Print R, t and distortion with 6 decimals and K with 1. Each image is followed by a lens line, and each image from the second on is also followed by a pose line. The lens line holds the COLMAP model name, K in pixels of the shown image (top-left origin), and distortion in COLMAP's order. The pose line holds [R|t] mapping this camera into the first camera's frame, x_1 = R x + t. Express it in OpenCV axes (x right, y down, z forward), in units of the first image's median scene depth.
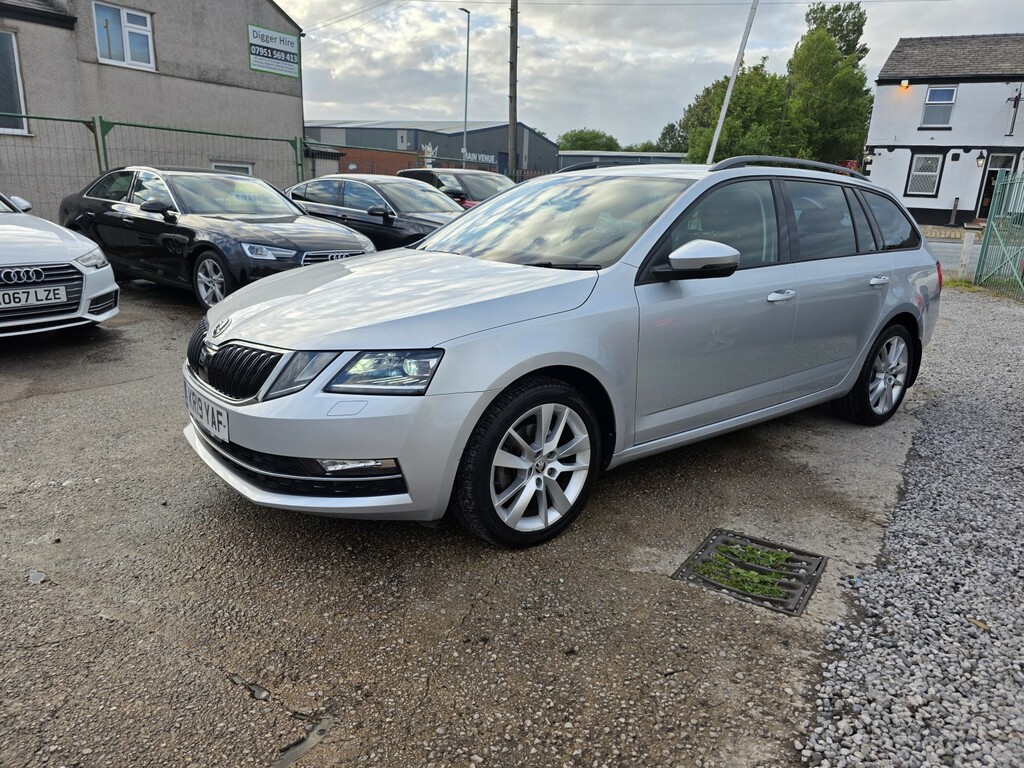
lens RADIAL K [[708.4, 0, 521.9], [0, 708.4, 385.9], [0, 0, 1]] dist [0.057387, -0.046272]
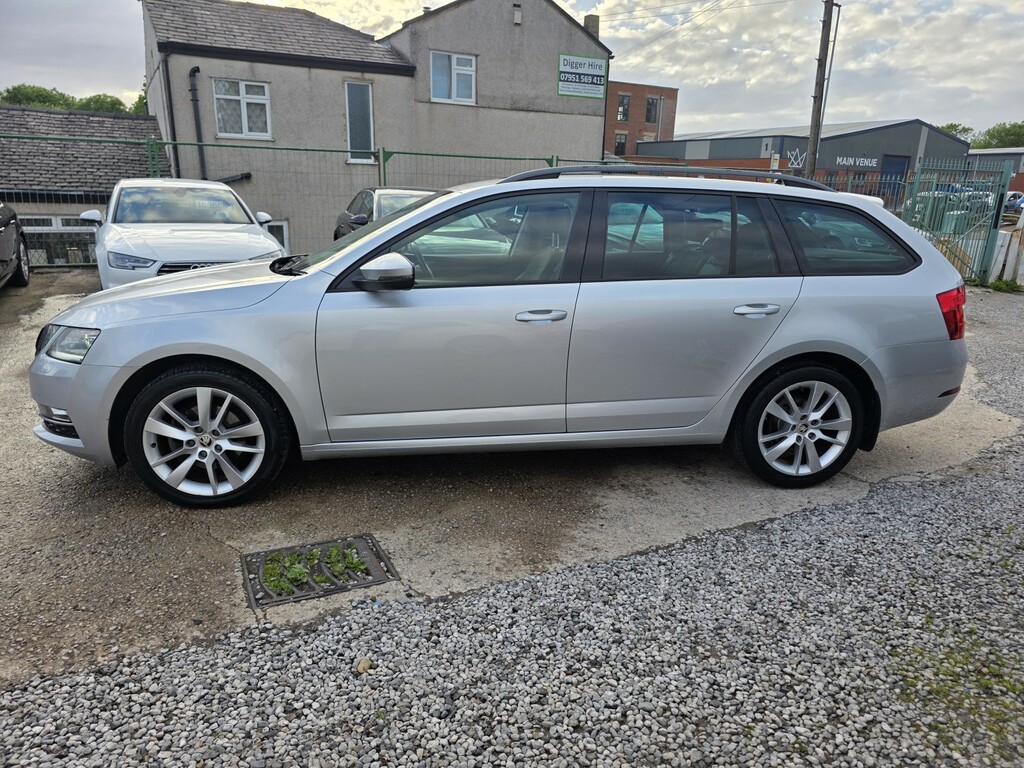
lens RADIAL K [[708.4, 0, 519.6], [0, 708.4, 389.7], [0, 0, 1]] dist [0.057387, -0.046272]
pose [[0.859827, 0.119553, -0.496391, 0.161276], [-0.124400, 0.991956, 0.023428, -0.009597], [0.495199, 0.041607, 0.867783, 0.035771]]
